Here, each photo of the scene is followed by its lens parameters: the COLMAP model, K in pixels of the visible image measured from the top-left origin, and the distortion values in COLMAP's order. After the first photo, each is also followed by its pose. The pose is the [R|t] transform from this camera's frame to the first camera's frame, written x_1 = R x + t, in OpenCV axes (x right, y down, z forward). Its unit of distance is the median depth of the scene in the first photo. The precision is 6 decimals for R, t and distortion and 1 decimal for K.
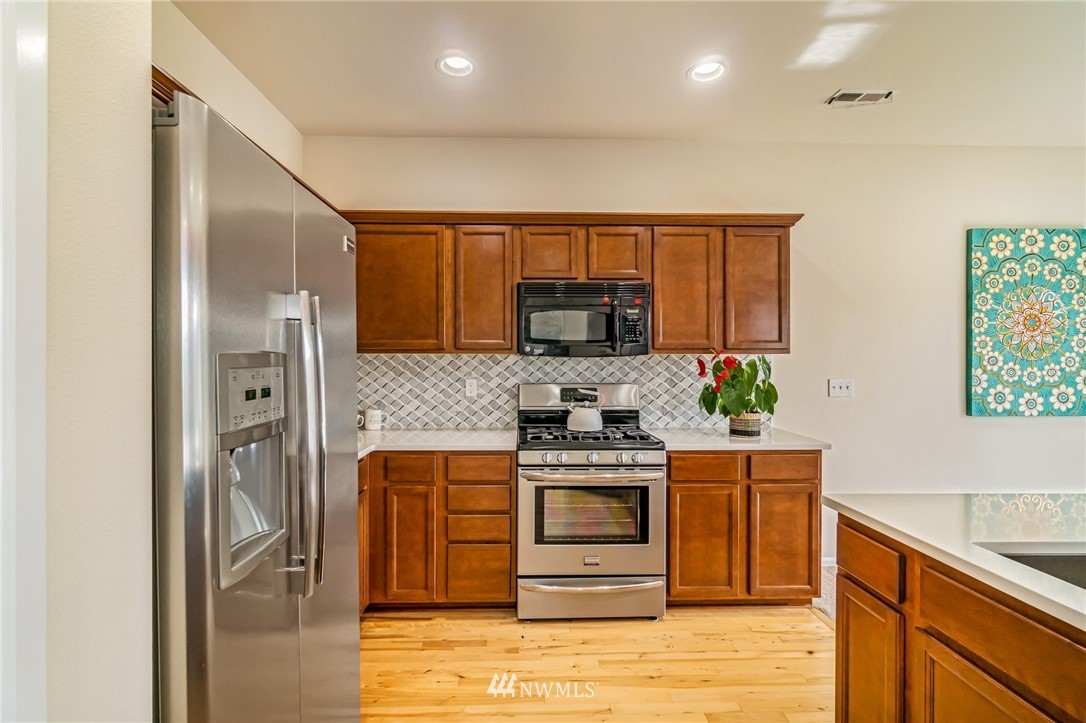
lens RADIAL K [[503.4, 0, 529.3], [0, 503.4, 357.9], [0, 0, 1]] dist [-0.012745, 0.001146]
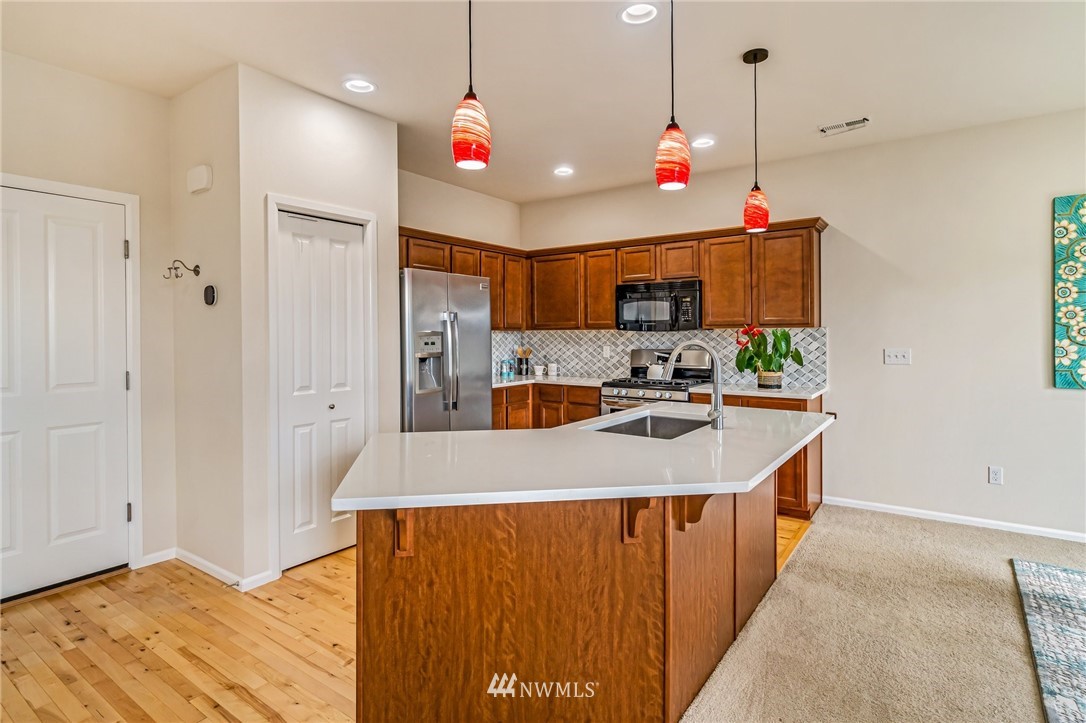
lens RADIAL K [[564.7, 0, 529.2], [0, 564.7, 335.3], [0, 0, 1]] dist [-0.000842, 0.000046]
pose [[0.796457, -0.004141, -0.604681, 0.733850], [0.006861, 0.999974, 0.002188, 0.003545], [0.604656, -0.005891, 0.796465, -0.522451]]
